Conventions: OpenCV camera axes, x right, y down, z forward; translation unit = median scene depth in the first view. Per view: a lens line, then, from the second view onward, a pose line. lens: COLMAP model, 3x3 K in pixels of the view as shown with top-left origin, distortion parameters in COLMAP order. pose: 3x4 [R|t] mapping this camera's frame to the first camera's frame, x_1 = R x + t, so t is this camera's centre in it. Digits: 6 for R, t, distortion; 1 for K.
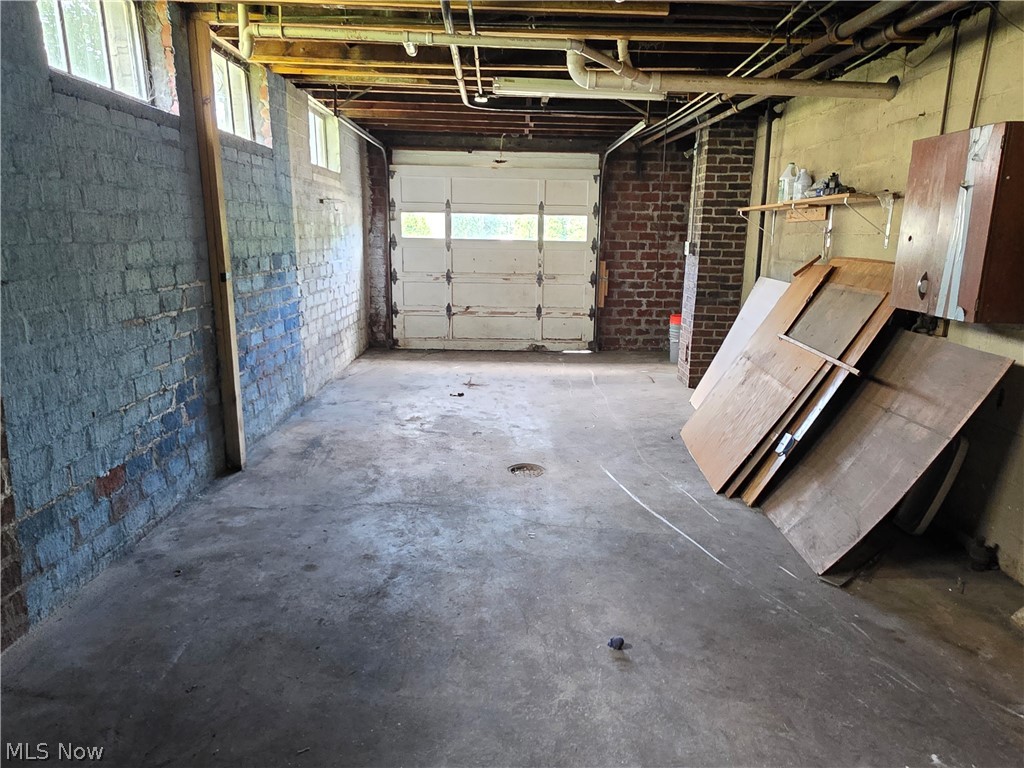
lens RADIAL K [[680.0, 0, 520.7], [0, 680.0, 385.7], [0, 0, 1]] dist [0.001520, -0.004745]
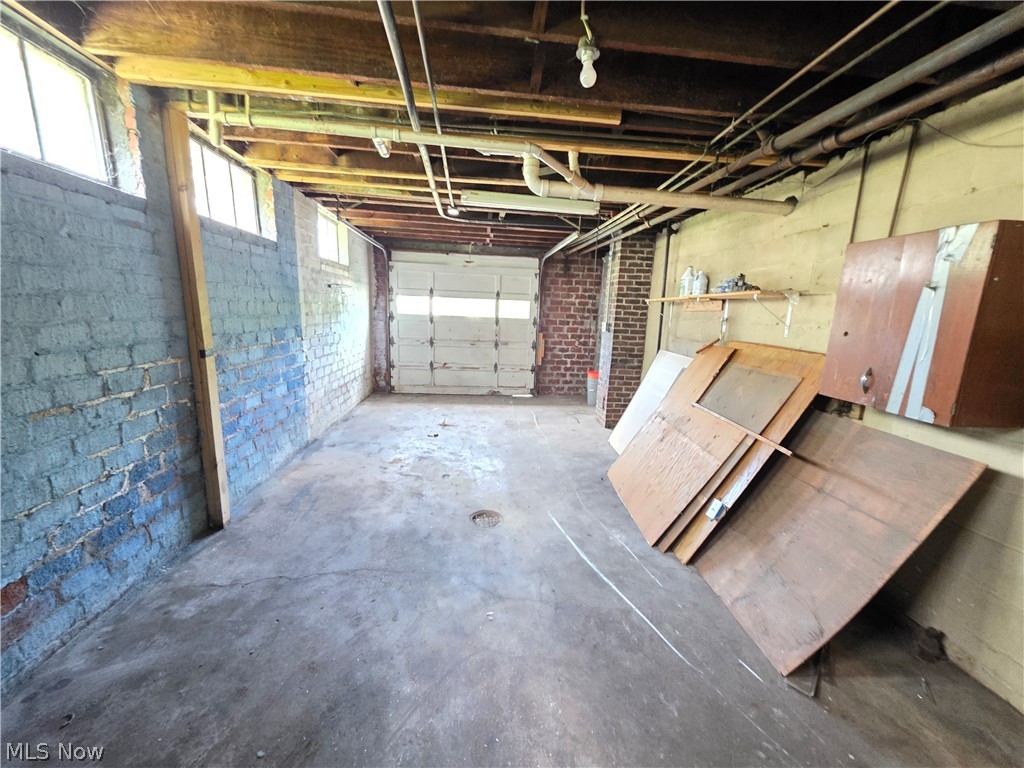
lens RADIAL K [[409.8, 0, 513.4], [0, 409.8, 386.5], [0, 0, 1]] dist [0.001208, -0.000156]
pose [[0.997274, 0.008226, 0.073325, 0.002383], [-0.005741, 0.999404, -0.034036, -0.085787], [-0.073561, 0.033522, 0.996727, 0.312335]]
